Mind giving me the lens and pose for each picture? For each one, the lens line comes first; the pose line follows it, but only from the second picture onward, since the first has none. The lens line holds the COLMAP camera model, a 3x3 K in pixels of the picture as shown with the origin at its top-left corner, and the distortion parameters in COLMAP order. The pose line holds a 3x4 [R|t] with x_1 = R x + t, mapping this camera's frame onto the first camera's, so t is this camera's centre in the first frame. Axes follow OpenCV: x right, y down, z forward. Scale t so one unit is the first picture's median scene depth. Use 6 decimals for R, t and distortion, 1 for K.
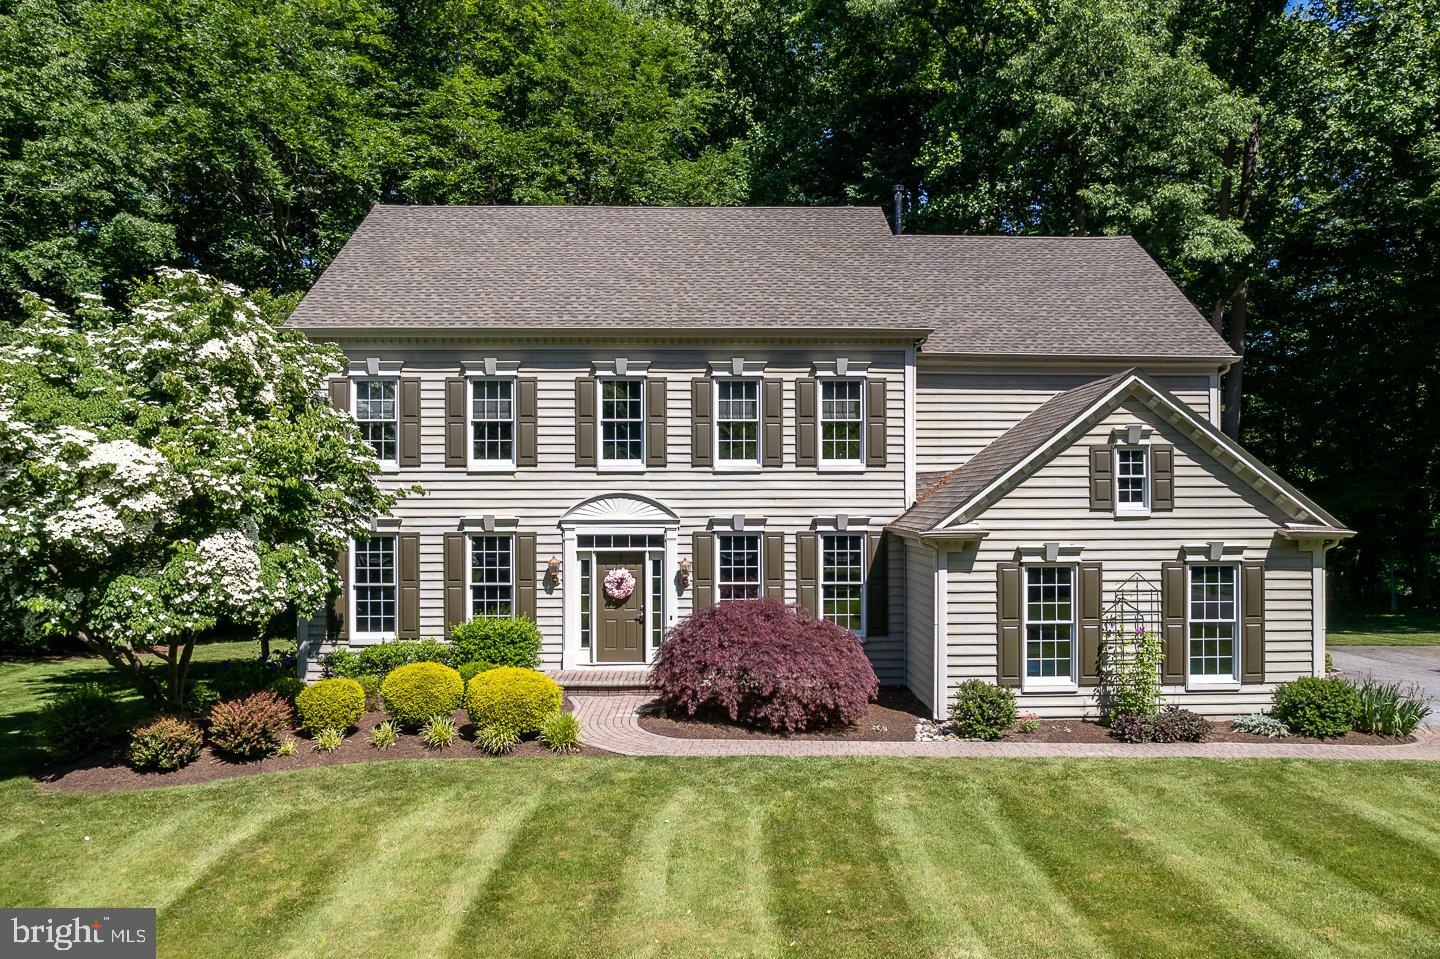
lens RADIAL K [[897.8, 0, 720.0], [0, 897.8, 479.5], [0, 0, 1]] dist [-0.019820, 0.000227]
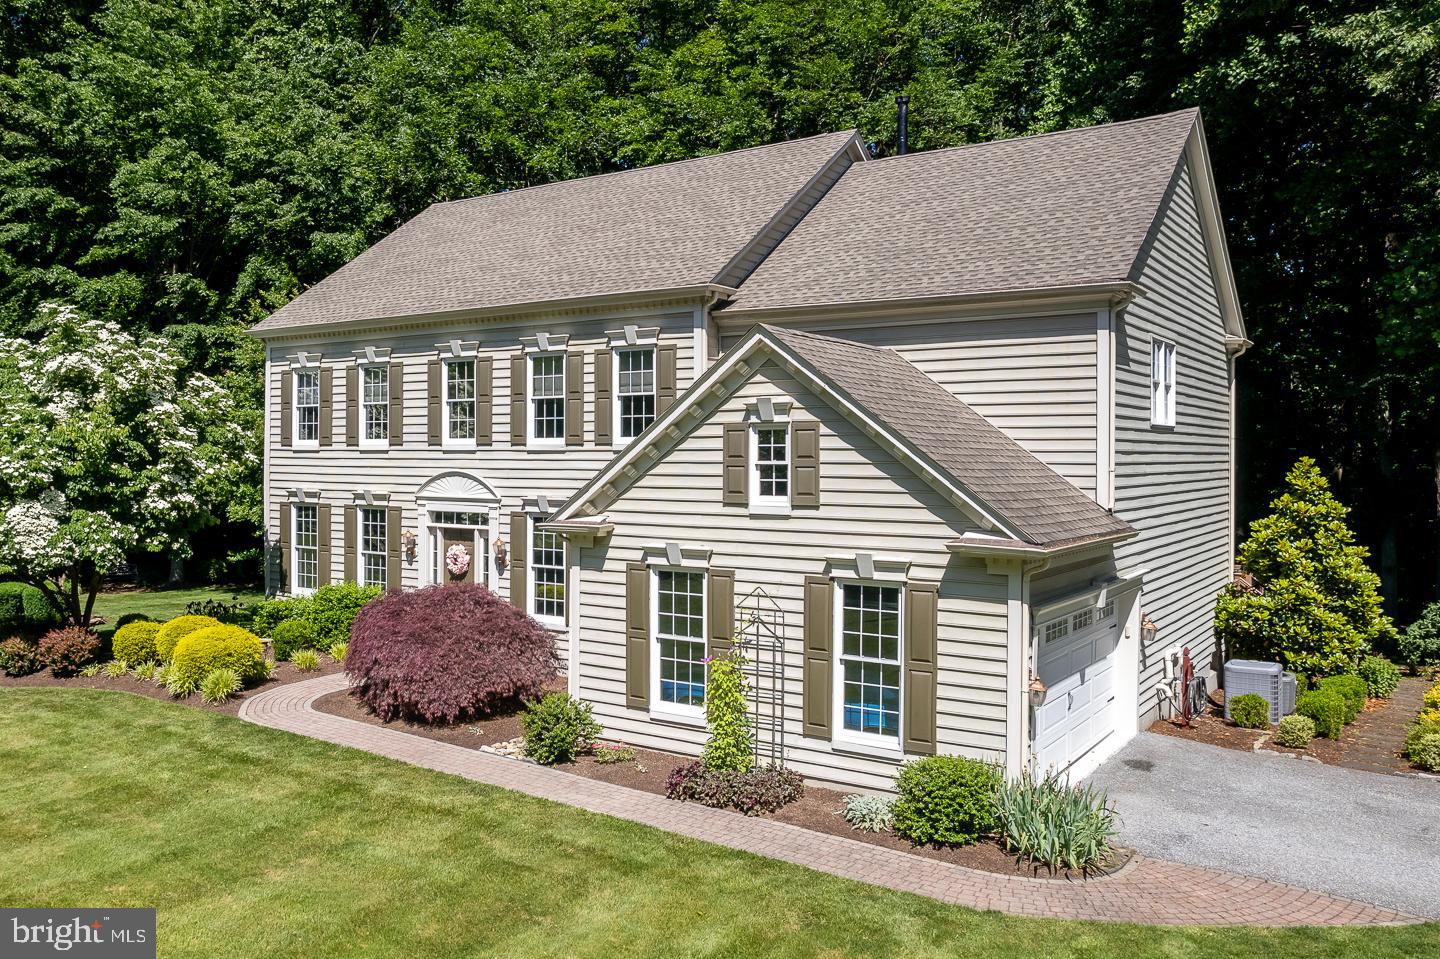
lens RADIAL K [[969.0, 0, 720.1], [0, 969.0, 444.9], [0, 0, 1]] dist [-0.011801, 0.001115]
pose [[0.851537, -0.001337, -0.524292, 0.815797], [0.005920, 0.999958, 0.007064, -0.023854], [0.524260, -0.009120, 0.851509, 0.242972]]
